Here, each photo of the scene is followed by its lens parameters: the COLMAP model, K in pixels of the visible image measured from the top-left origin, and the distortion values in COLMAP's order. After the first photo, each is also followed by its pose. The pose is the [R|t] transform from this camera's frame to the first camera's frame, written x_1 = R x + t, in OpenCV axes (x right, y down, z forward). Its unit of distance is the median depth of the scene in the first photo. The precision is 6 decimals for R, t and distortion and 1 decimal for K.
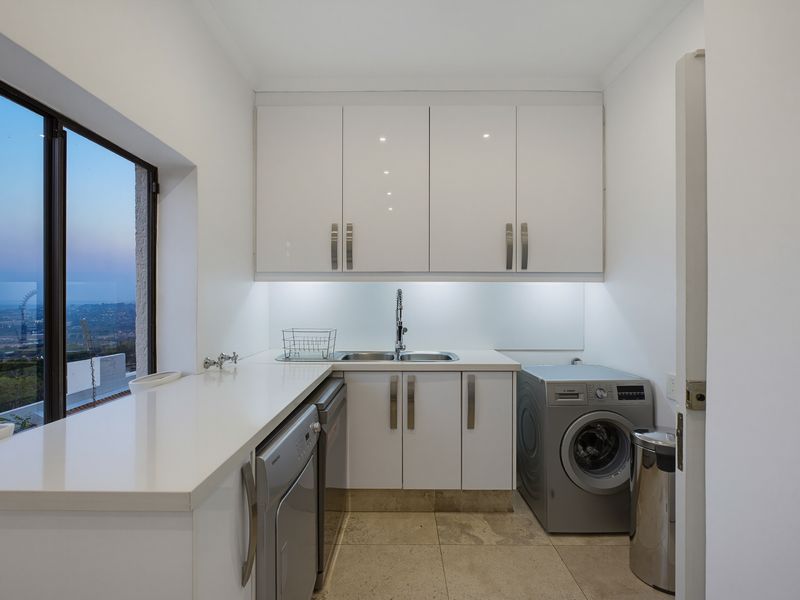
lens RADIAL K [[401.1, 0, 403.0], [0, 401.1, 301.2], [0, 0, 1]] dist [-0.005102, 0.000164]
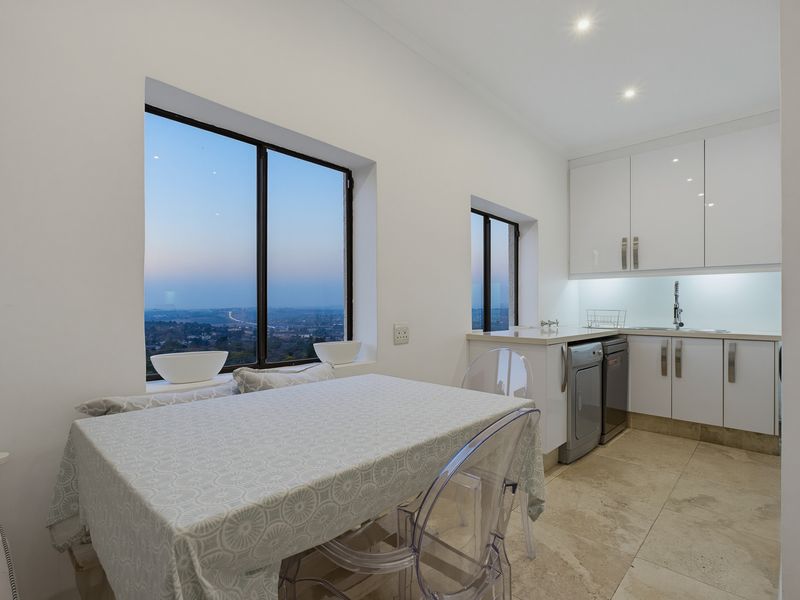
lens RADIAL K [[401.1, 0, 403.0], [0, 401.1, 301.2], [0, 0, 1]] dist [-0.005102, 0.000164]
pose [[0.728963, -0.004921, -0.684536, 0.277419], [-0.002950, 0.999942, -0.010329, 0.062842], [0.684547, 0.009549, 0.728906, -0.709895]]
